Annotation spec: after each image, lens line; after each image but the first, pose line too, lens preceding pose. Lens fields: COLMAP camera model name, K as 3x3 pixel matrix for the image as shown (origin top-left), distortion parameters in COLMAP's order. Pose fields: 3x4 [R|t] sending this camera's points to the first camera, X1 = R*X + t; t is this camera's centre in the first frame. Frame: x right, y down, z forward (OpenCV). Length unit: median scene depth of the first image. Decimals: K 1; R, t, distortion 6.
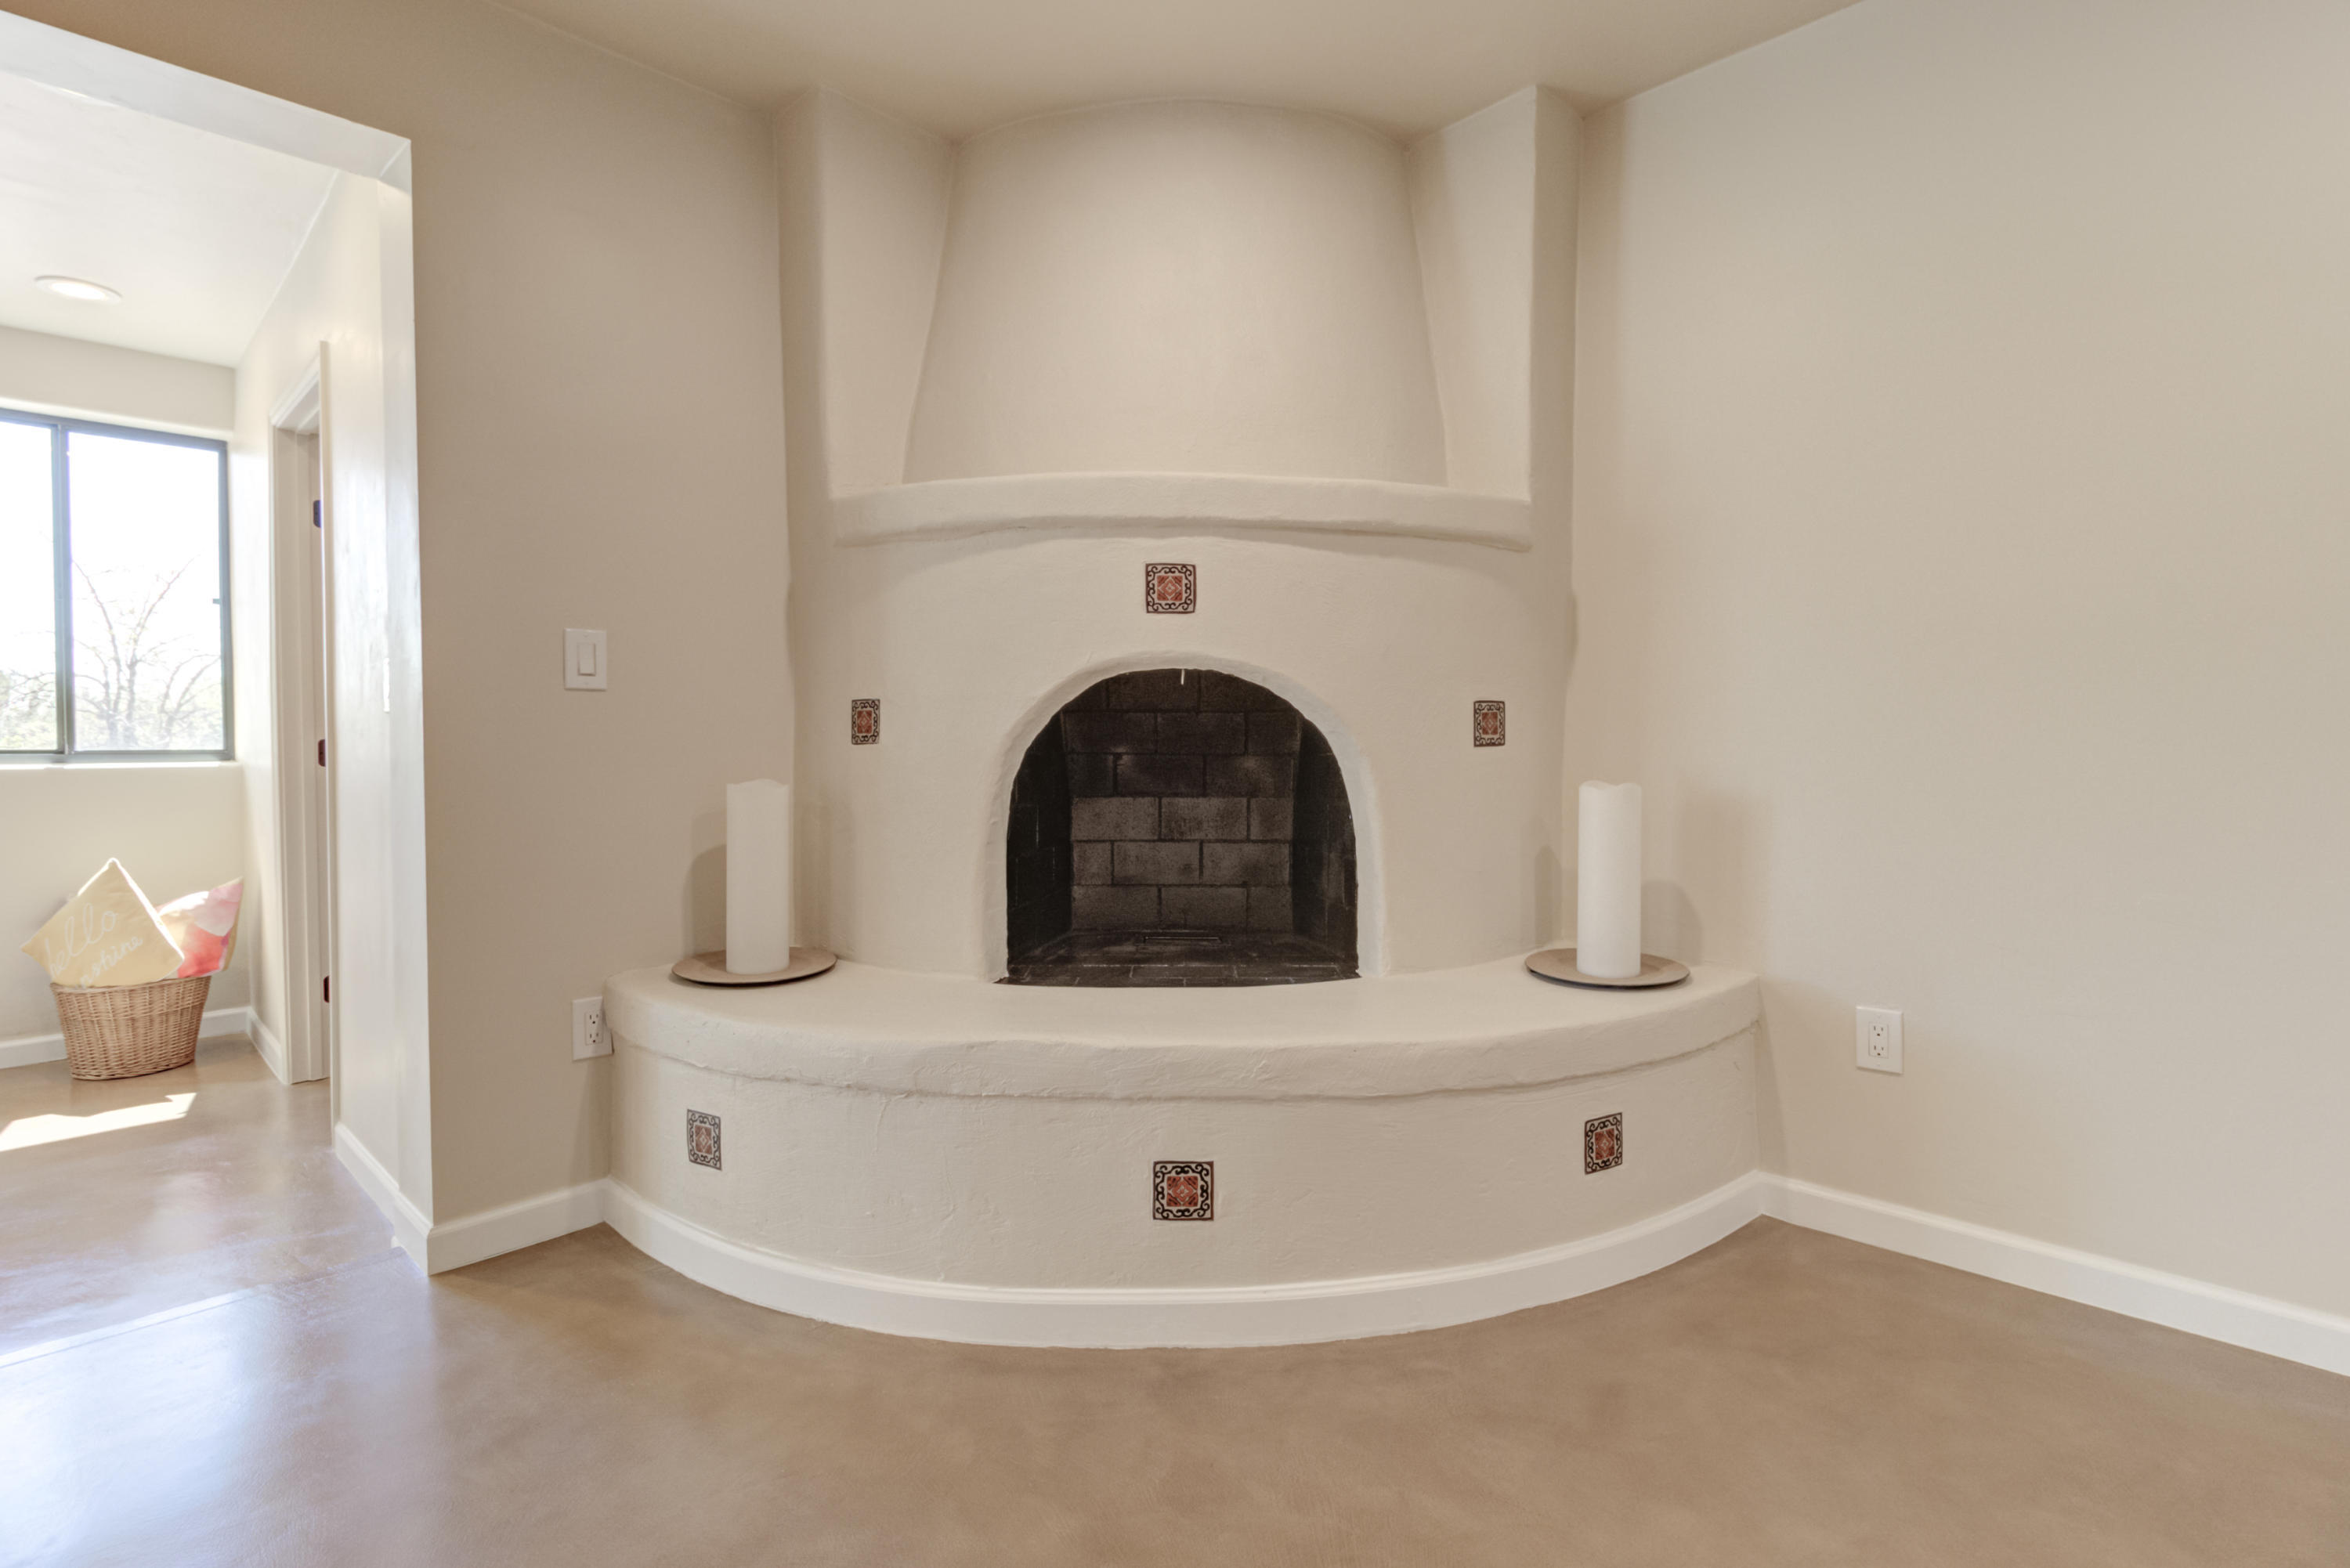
lens RADIAL K [[1116.4, 0, 1173.3], [0, 1116.4, 767.8], [0, 0, 1]] dist [0.002160, 0.000040]
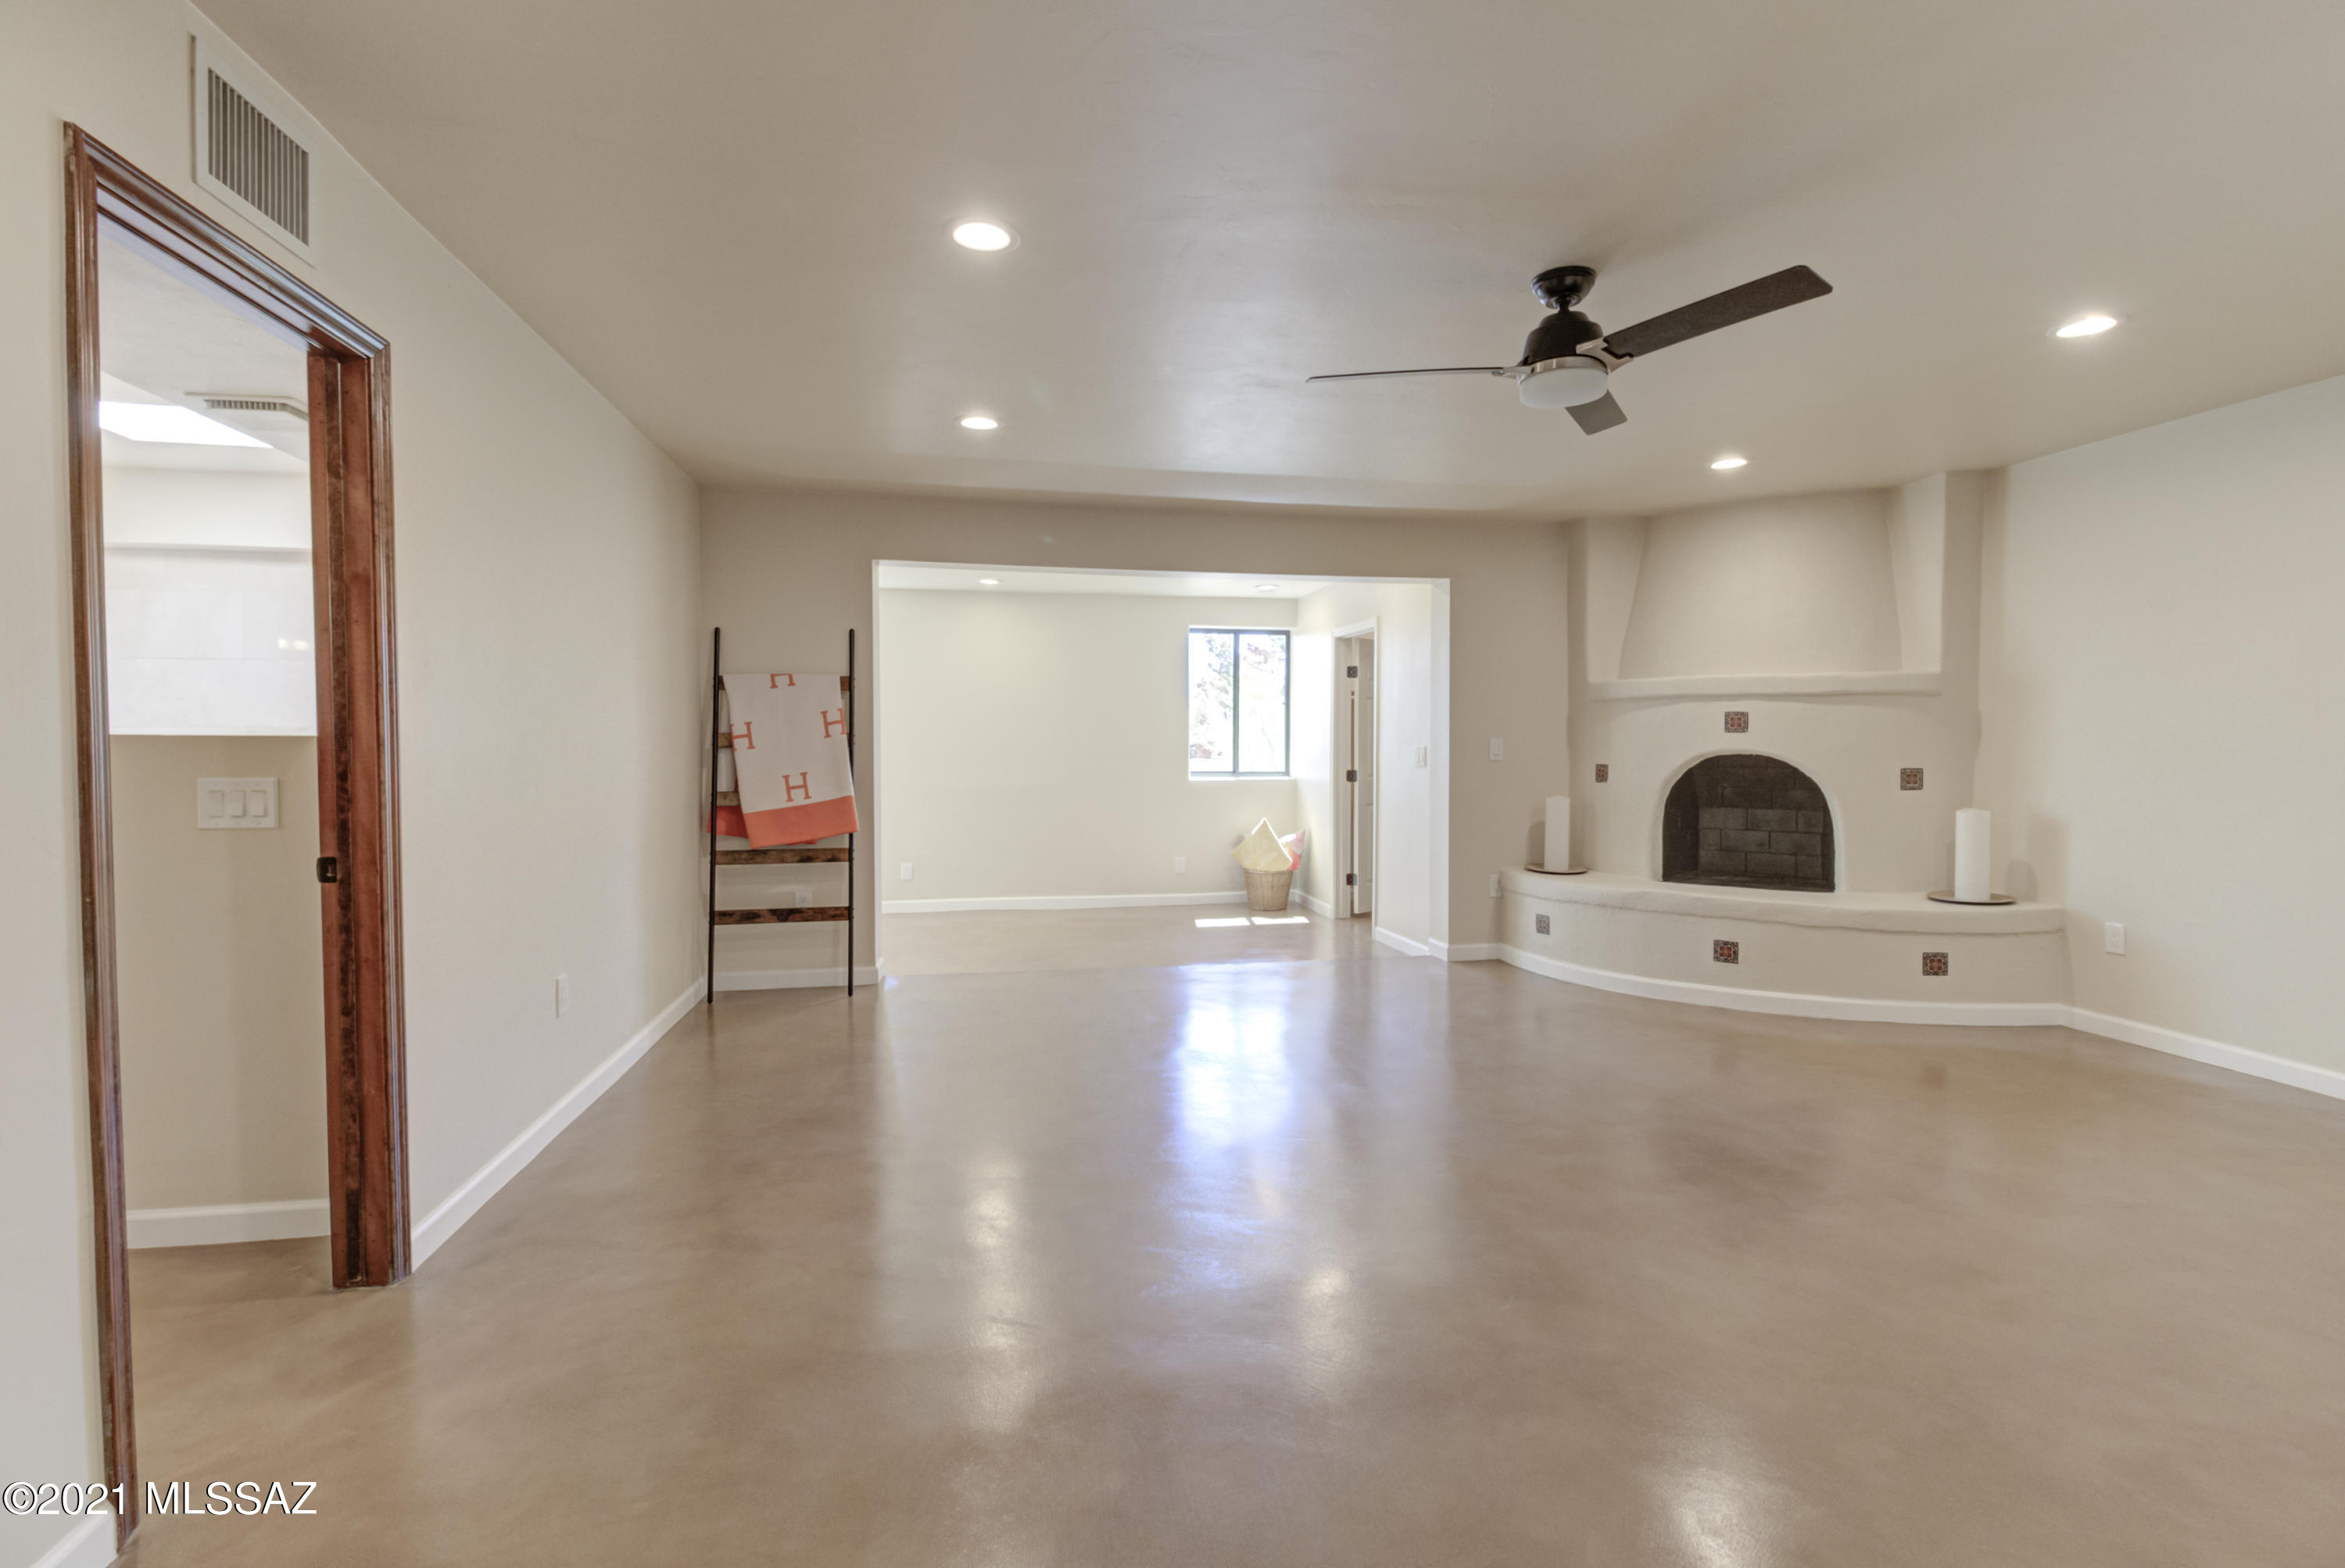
lens RADIAL K [[1114.1, 0, 1170.8], [0, 1114.1, 767.8], [0, 0, 1]] dist [0.002160, 0.000040]
pose [[0.829070, 0.015852, -0.558921, 0.308100], [-0.016007, 0.999861, 0.004615, -0.049227], [0.558916, 0.005120, 0.829208, -1.561221]]
